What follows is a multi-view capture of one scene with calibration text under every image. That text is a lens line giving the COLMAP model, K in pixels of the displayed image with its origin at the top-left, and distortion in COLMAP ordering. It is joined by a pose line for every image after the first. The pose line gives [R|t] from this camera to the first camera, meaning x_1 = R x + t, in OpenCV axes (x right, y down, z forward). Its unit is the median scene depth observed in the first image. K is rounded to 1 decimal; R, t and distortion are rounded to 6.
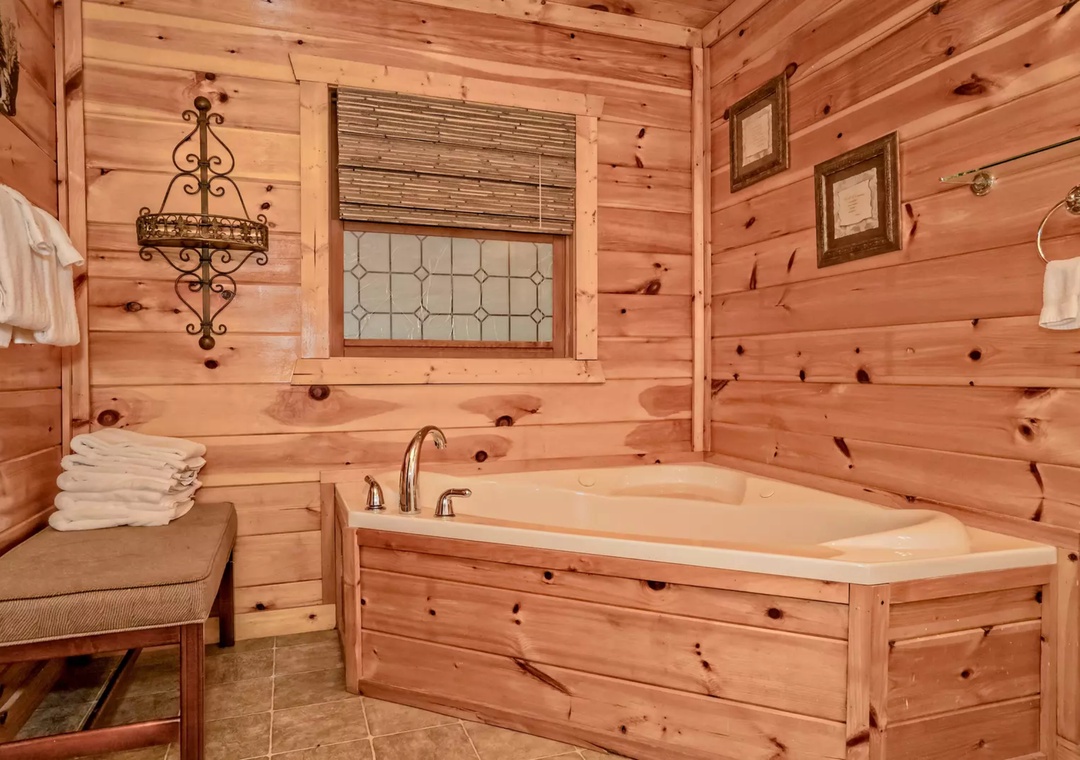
lens RADIAL K [[688.8, 0, 541.5], [0, 688.8, 379.8], [0, 0, 1]] dist [-0.001360, 0.014003]
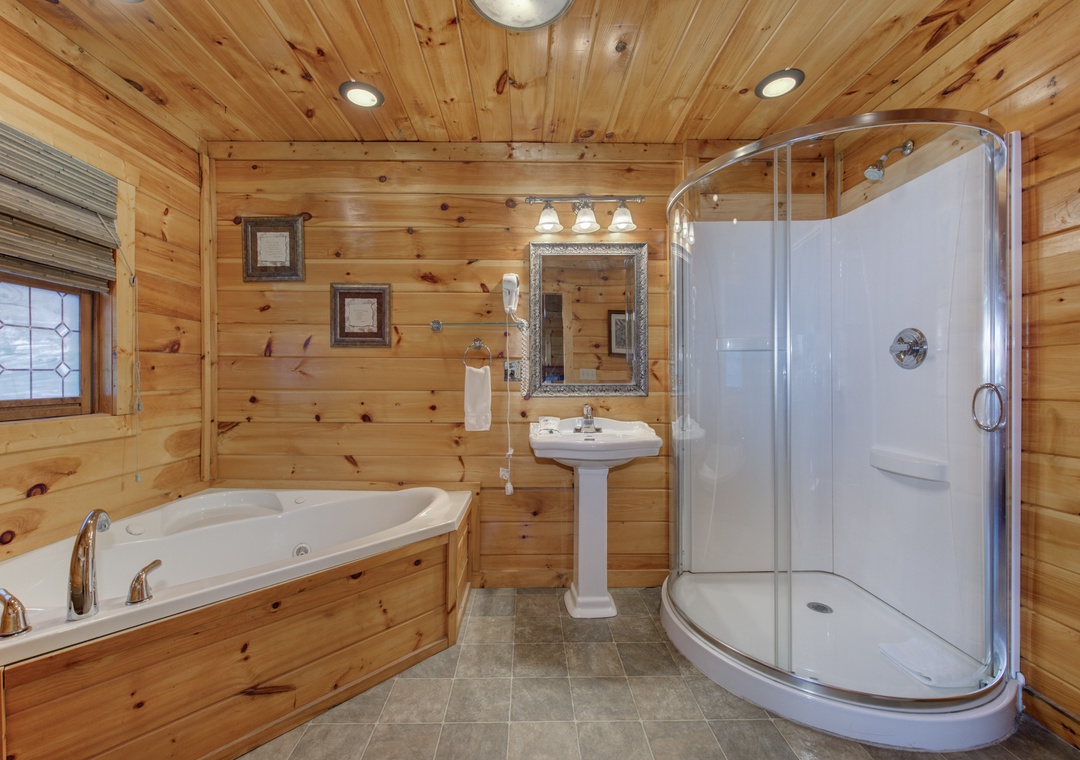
lens RADIAL K [[459.4, 0, 542.3], [0, 459.4, 382.1], [0, 0, 1]] dist [0.017981, -0.001283]
pose [[0.324534, 0.006018, 0.945855, -0.397579], [0.003089, 0.999968, -0.007423, -0.070638], [-0.945869, 0.005331, 0.324505, 0.168202]]
